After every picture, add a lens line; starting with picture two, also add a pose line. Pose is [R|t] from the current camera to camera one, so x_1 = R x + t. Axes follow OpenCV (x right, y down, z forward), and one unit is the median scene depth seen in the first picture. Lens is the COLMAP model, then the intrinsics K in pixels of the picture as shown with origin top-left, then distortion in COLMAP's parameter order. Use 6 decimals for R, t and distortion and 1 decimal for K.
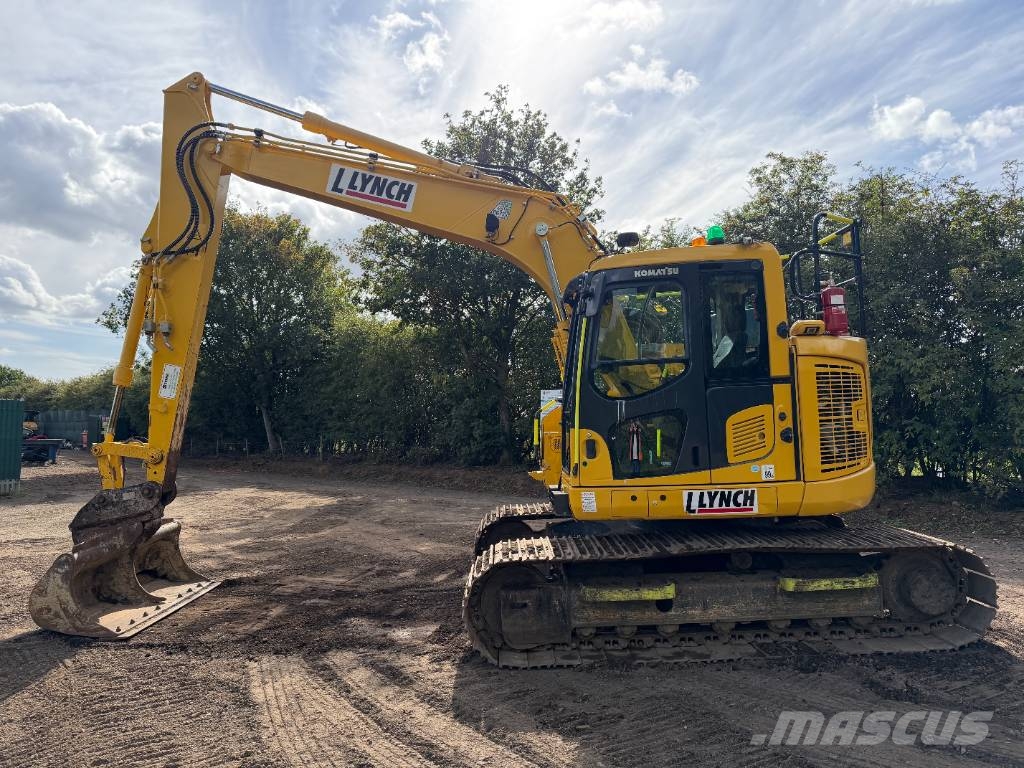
lens RADIAL K [[707.6, 0, 513.8], [0, 707.6, 377.4], [0, 0, 1]] dist [0.064731, -0.076234]
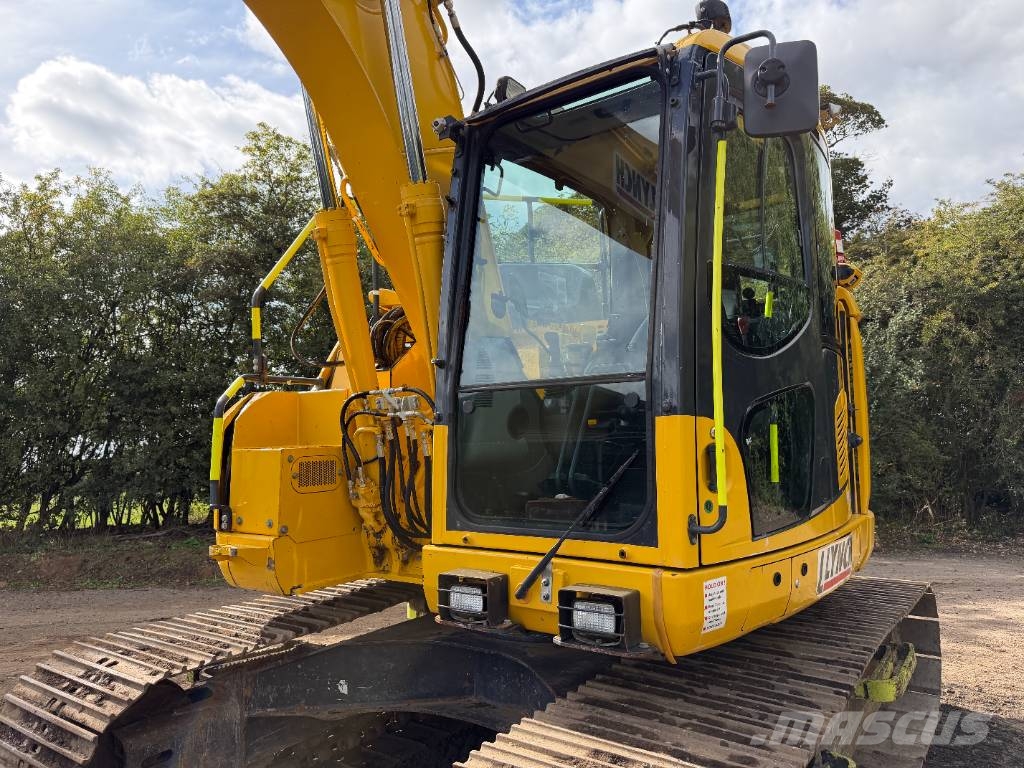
lens RADIAL K [[708.5, 0, 513.4], [0, 708.5, 376.8], [0, 0, 1]] dist [0.126551, -0.182214]
pose [[0.595005, 0.092144, 0.798422, -0.293897], [-0.041192, 0.995597, -0.084202, 0.087947], [-0.802666, 0.017212, 0.596181, 0.845736]]
